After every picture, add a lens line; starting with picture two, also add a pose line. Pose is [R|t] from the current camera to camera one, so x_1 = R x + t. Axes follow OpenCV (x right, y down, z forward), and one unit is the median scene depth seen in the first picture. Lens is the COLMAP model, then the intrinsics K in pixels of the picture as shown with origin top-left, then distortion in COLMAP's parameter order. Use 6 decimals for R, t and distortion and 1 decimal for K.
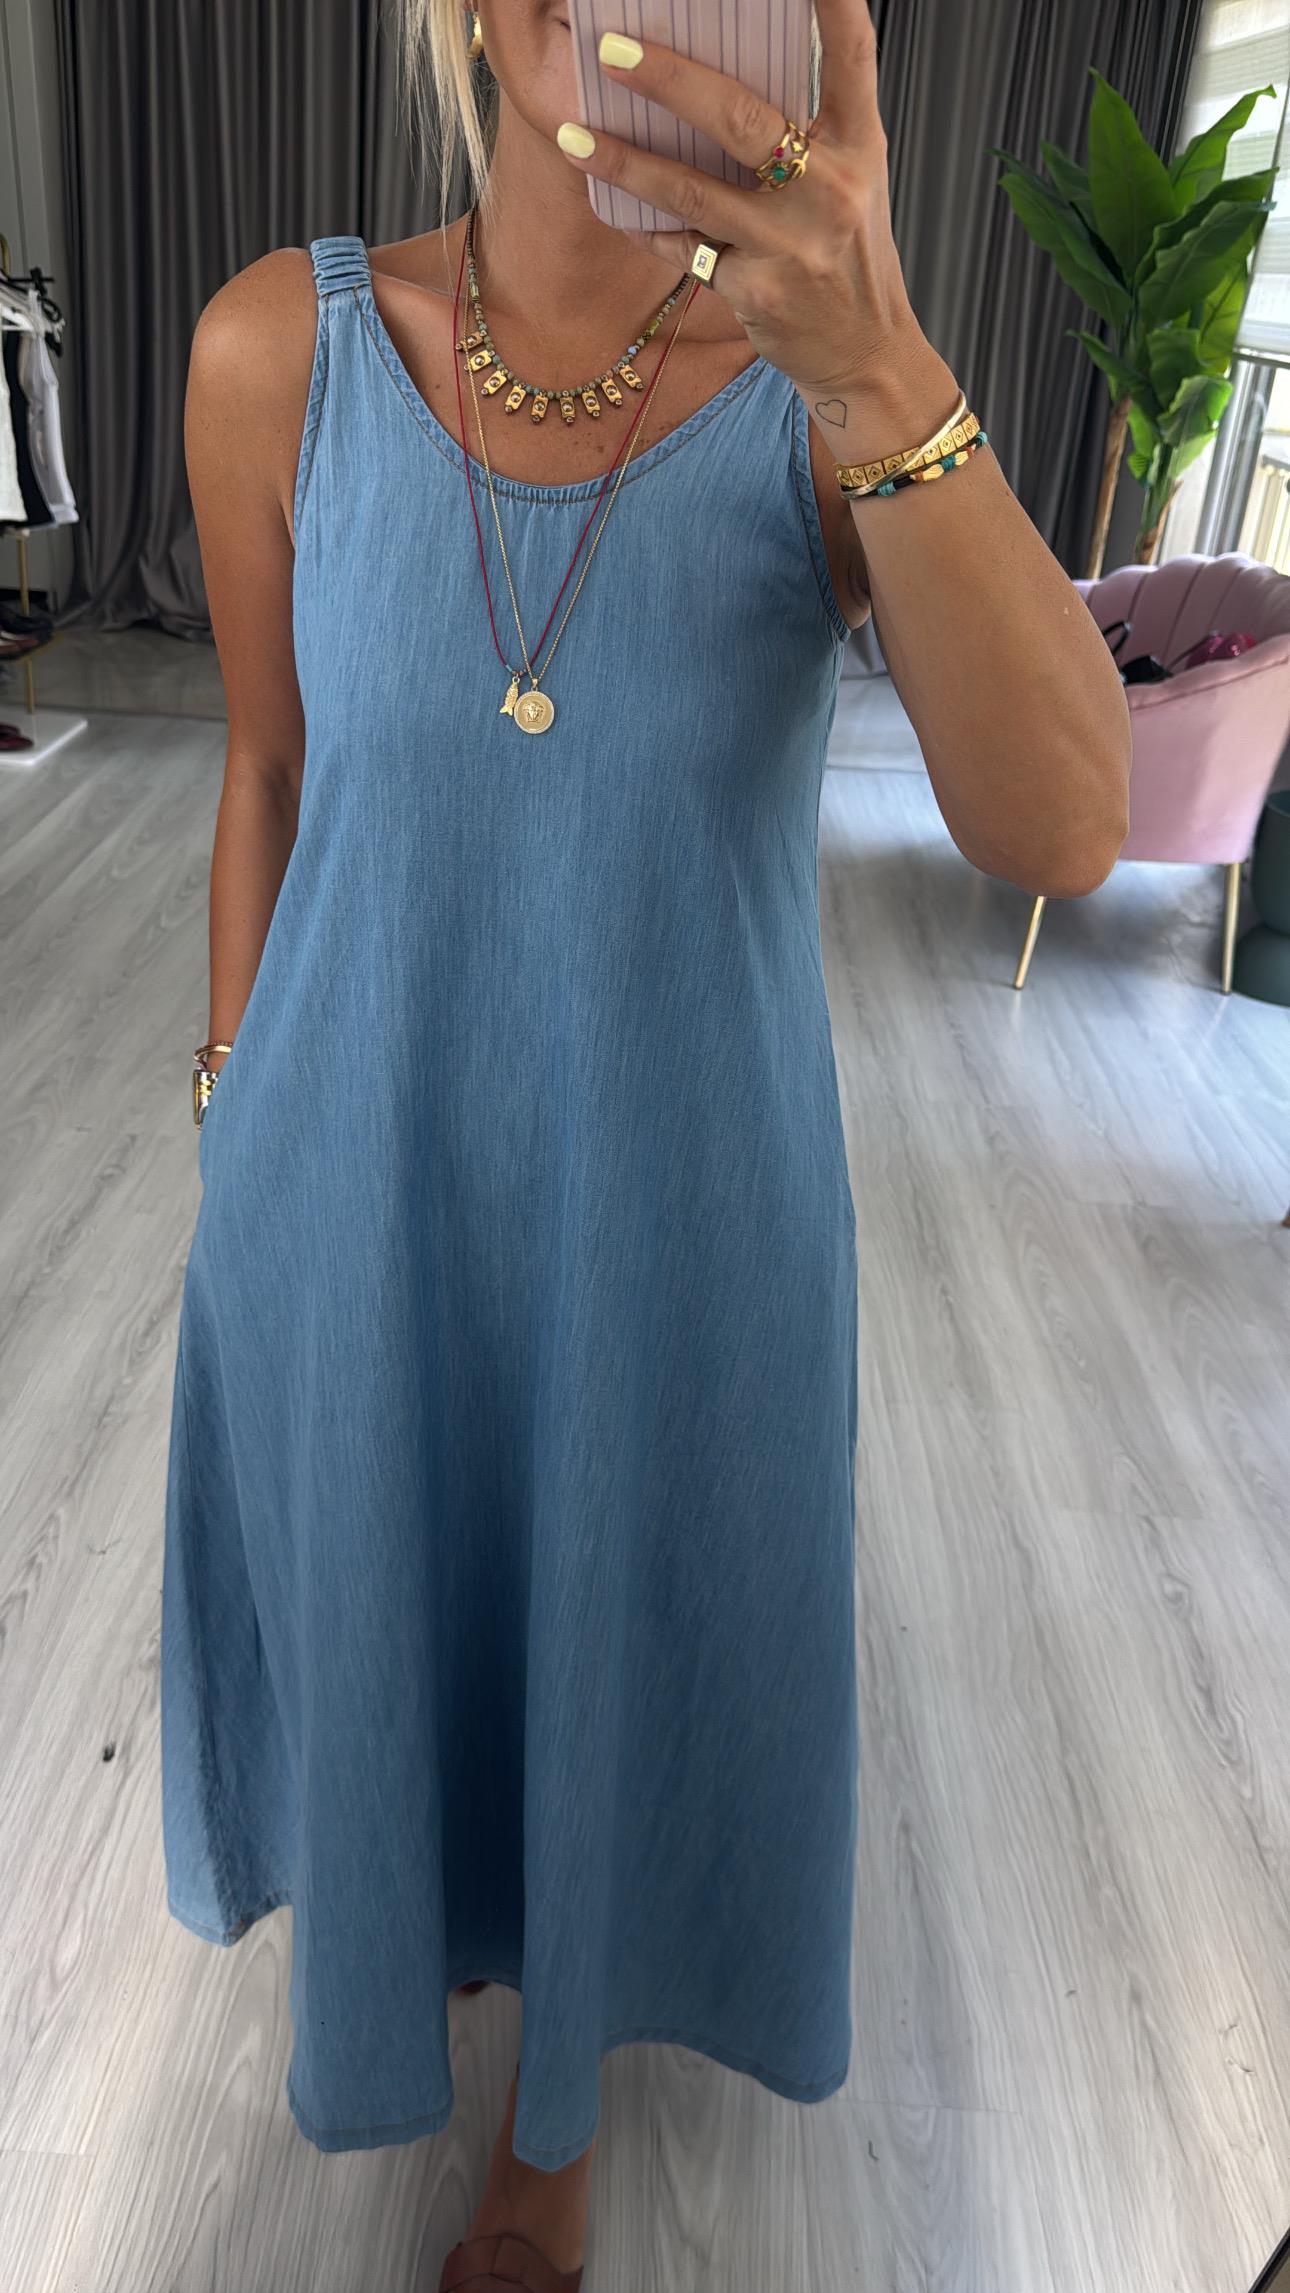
lens RADIAL K [[1930.9, 0, 591.4], [0, 1930.9, 1238.8], [0, 0, 1]] dist [0.099635, -0.144736]
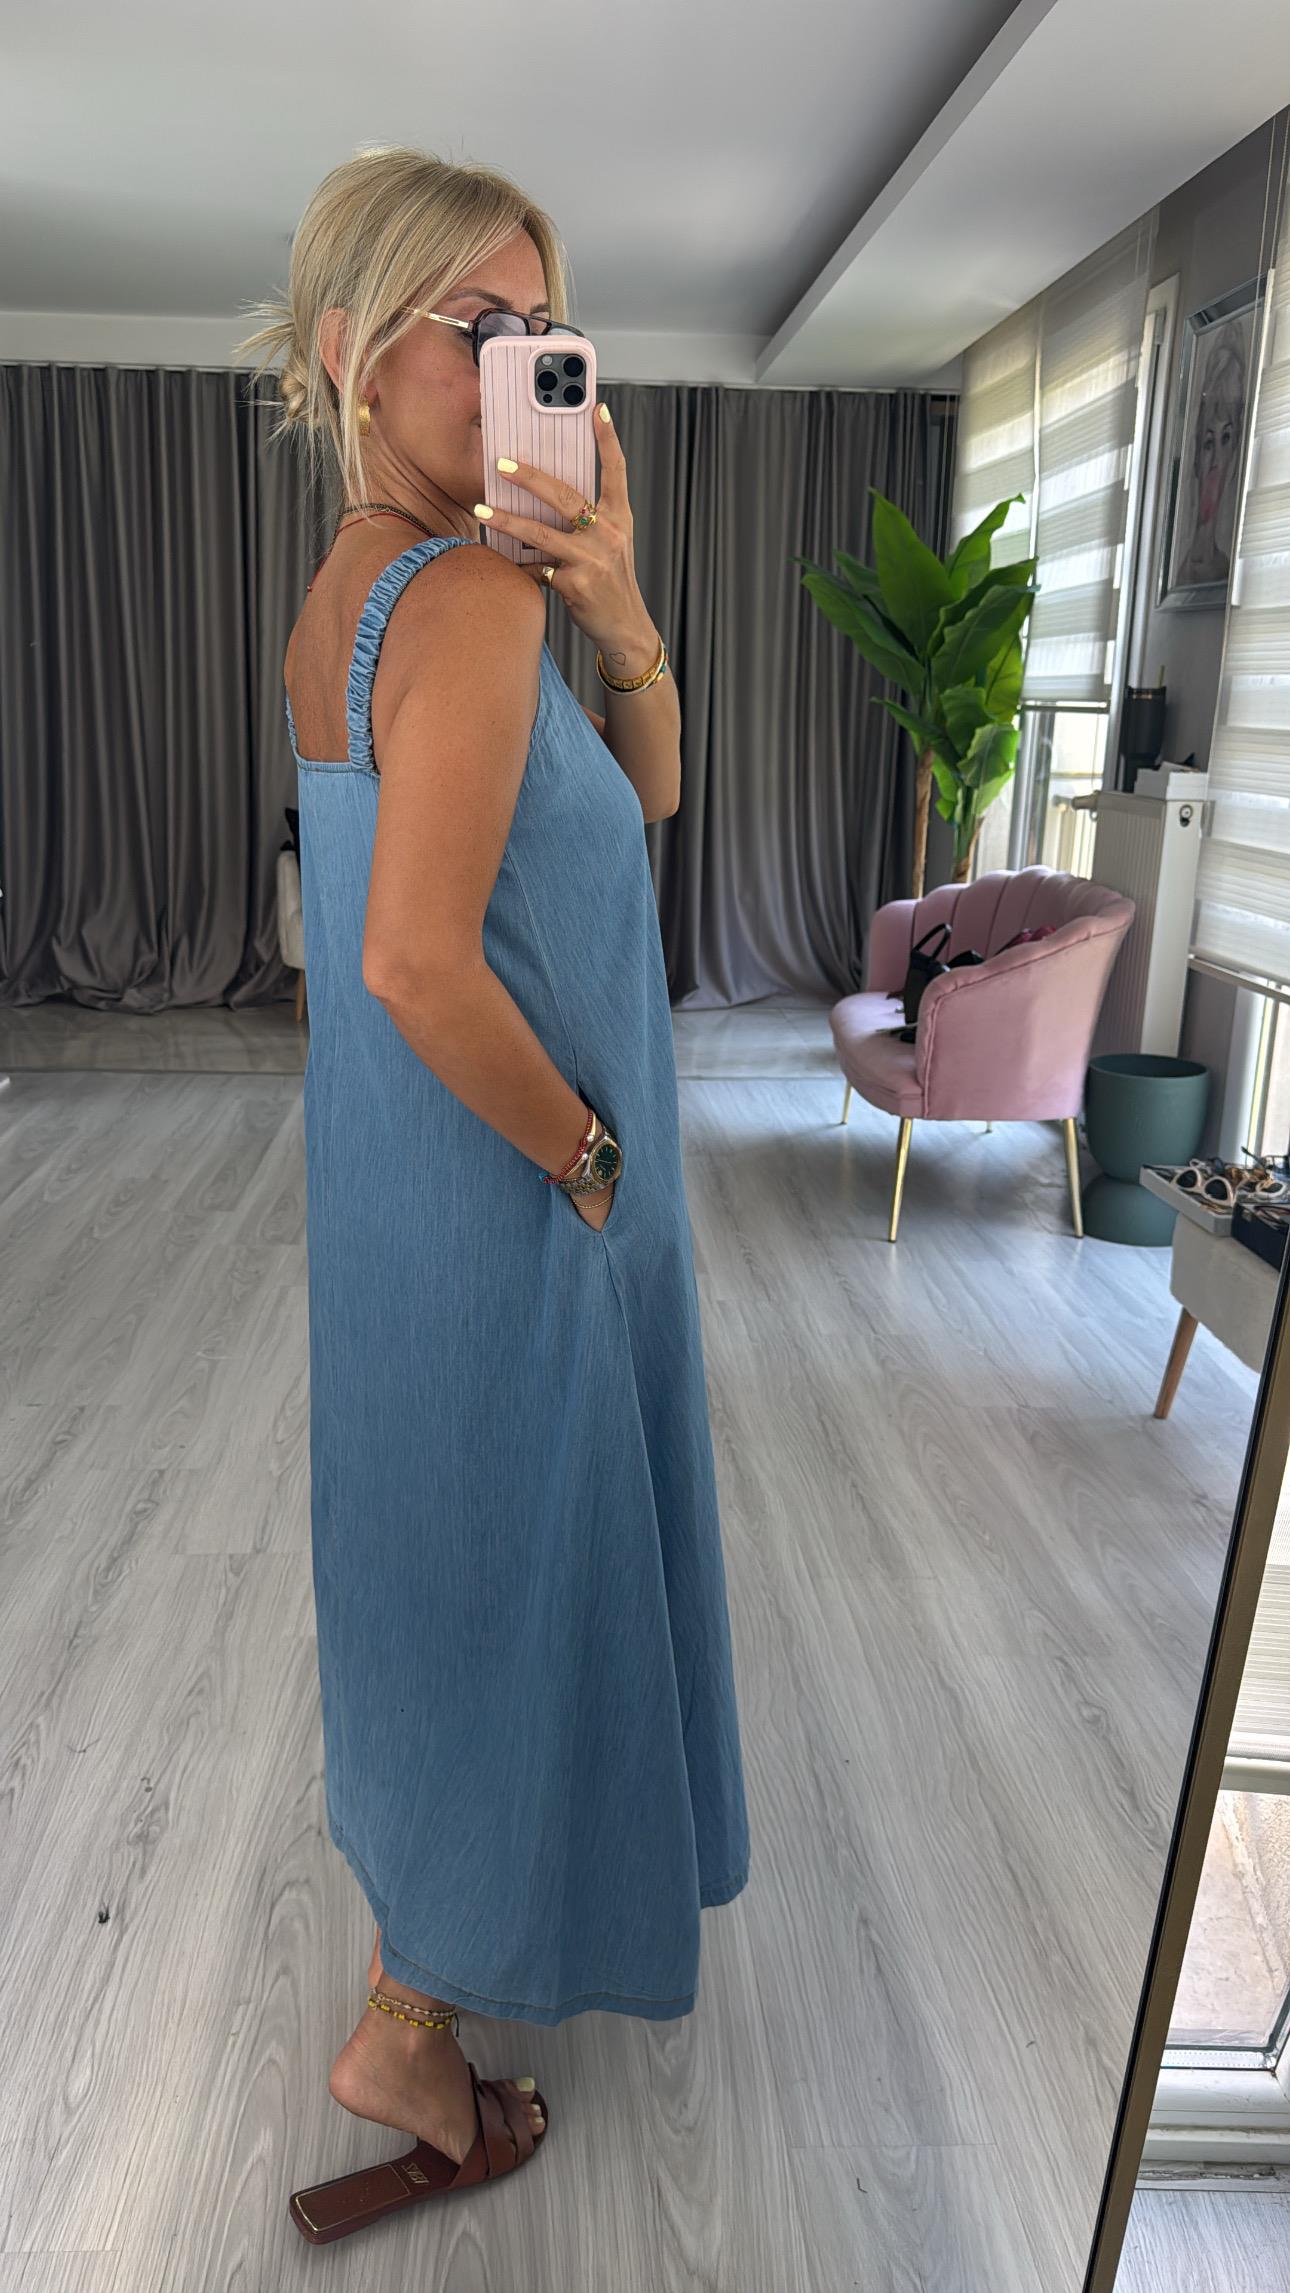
lens RADIAL K [[1930.9, 0, 594.0], [0, 1930.9, 1194.8], [0, 0, 1]] dist [0.099635, -0.144736]
pose [[0.995870, -0.067499, 0.060726, -0.017395], [0.078907, 0.974274, -0.211099, 0.096392], [-0.044915, 0.215019, 0.975576, -0.087026]]
